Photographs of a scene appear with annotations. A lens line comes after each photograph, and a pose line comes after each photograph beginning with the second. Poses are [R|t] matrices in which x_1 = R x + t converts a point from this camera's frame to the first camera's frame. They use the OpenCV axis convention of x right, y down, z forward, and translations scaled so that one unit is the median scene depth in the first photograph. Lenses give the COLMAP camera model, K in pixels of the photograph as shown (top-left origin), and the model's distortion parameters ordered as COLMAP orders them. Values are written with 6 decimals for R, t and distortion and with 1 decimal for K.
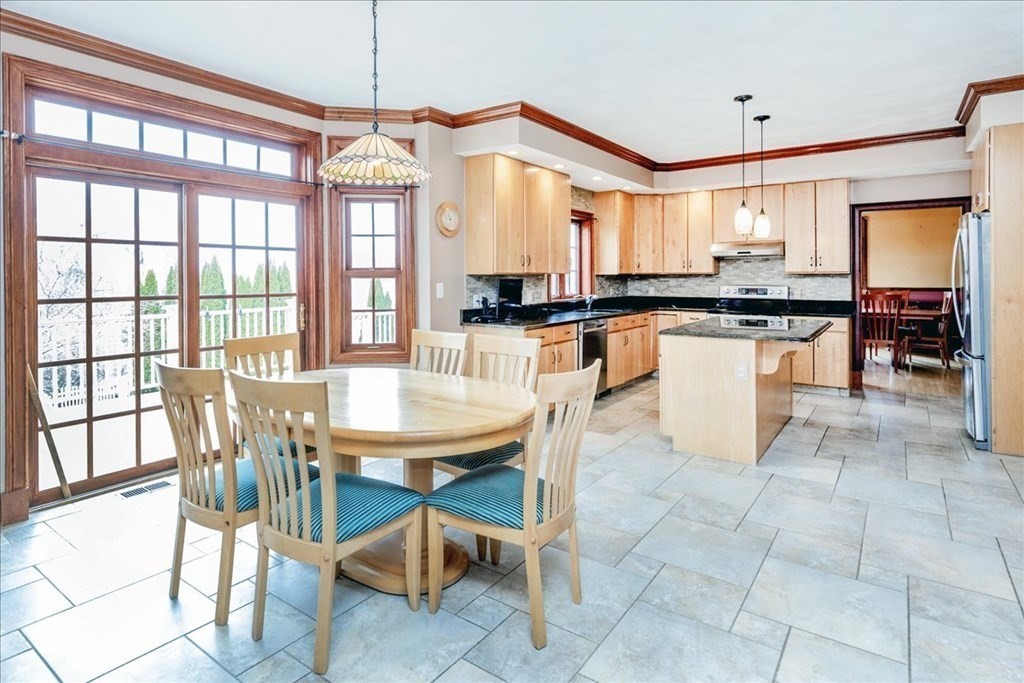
lens RADIAL K [[461.2, 0, 509.6], [0, 461.2, 273.6], [0, 0, 1]] dist [0.002492, -0.000210]
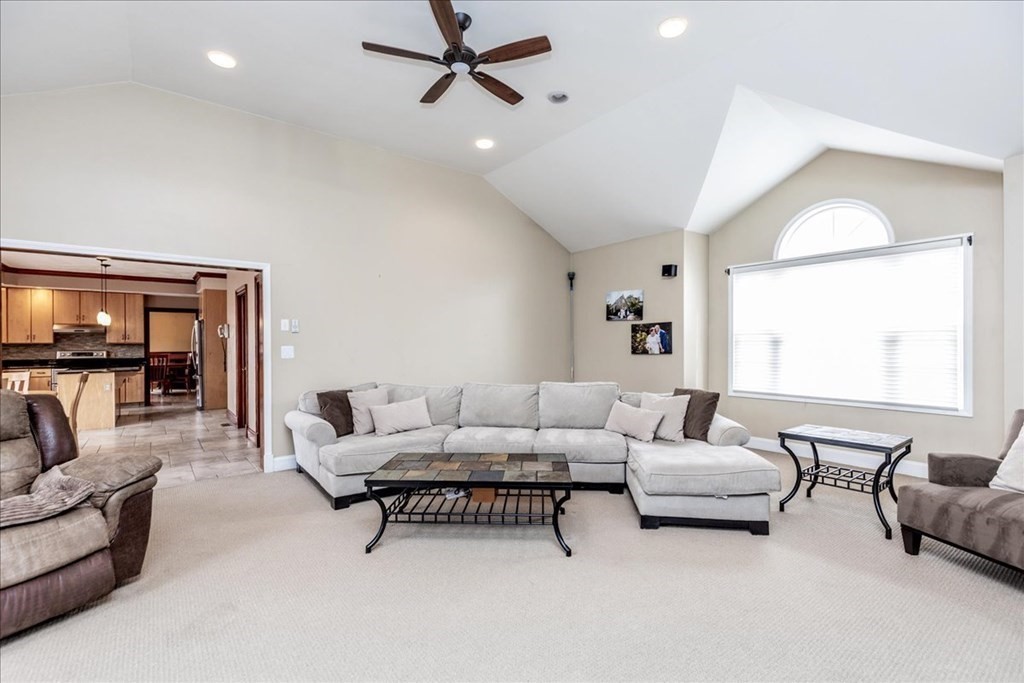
lens RADIAL K [[461.2, 0, 511.2], [0, 461.2, 344.8], [0, 0, 1]] dist [0.002492, -0.000210]
pose [[0.208494, 0.003894, 0.978016, -0.923485], [-0.008243, 0.999964, -0.002224, -0.005820], [-0.977989, -0.007598, 0.208518, -1.001674]]
